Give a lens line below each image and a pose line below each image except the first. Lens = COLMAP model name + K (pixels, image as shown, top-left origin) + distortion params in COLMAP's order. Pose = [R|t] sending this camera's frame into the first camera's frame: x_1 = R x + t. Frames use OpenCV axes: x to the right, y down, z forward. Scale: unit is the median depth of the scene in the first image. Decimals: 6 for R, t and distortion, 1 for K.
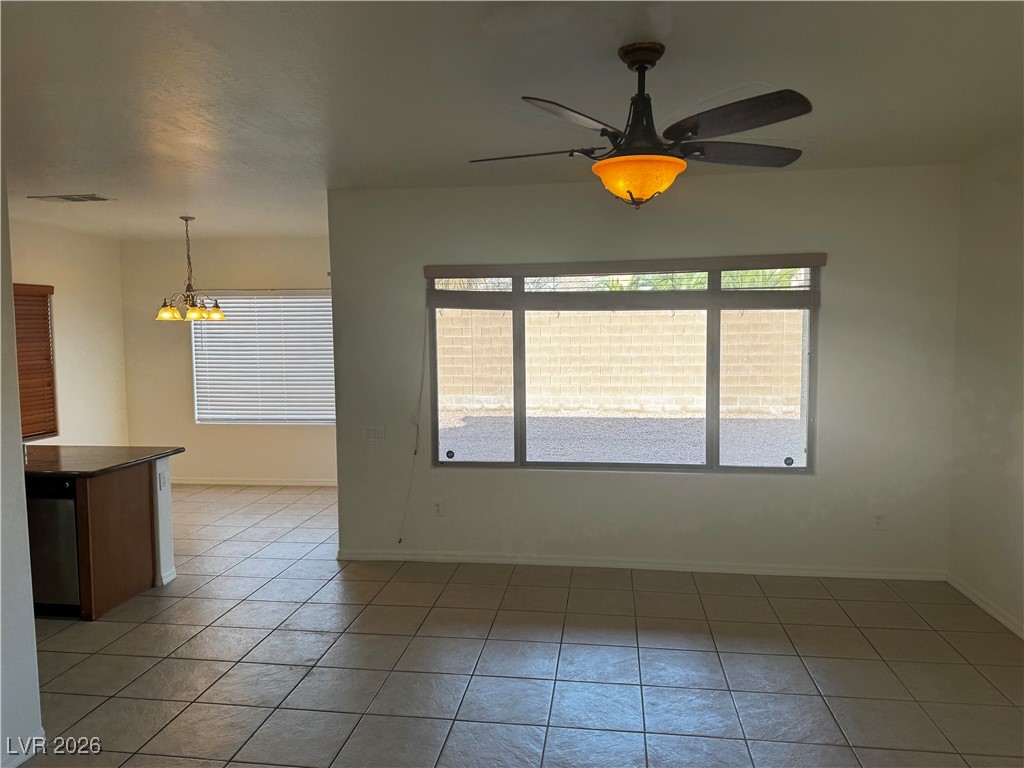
lens RADIAL K [[713.5, 0, 514.8], [0, 713.5, 390.7], [0, 0, 1]] dist [0.124008, -0.175384]
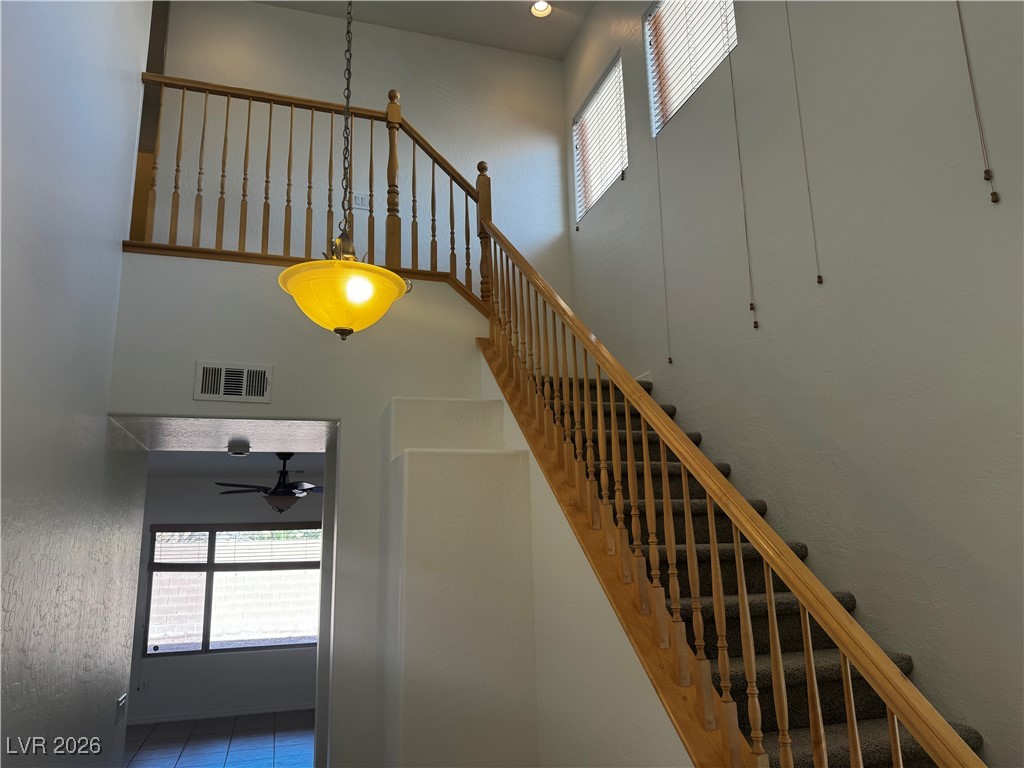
lens RADIAL K [[713.5, 0, 514.8], [0, 713.5, 390.7], [0, 0, 1]] dist [0.124008, -0.175384]
pose [[0.903011, 0.077724, 0.422528, -0.080737], [0.056342, 0.953579, -0.295824, 0.055470], [-0.425907, 0.290939, 0.856713, -0.684395]]
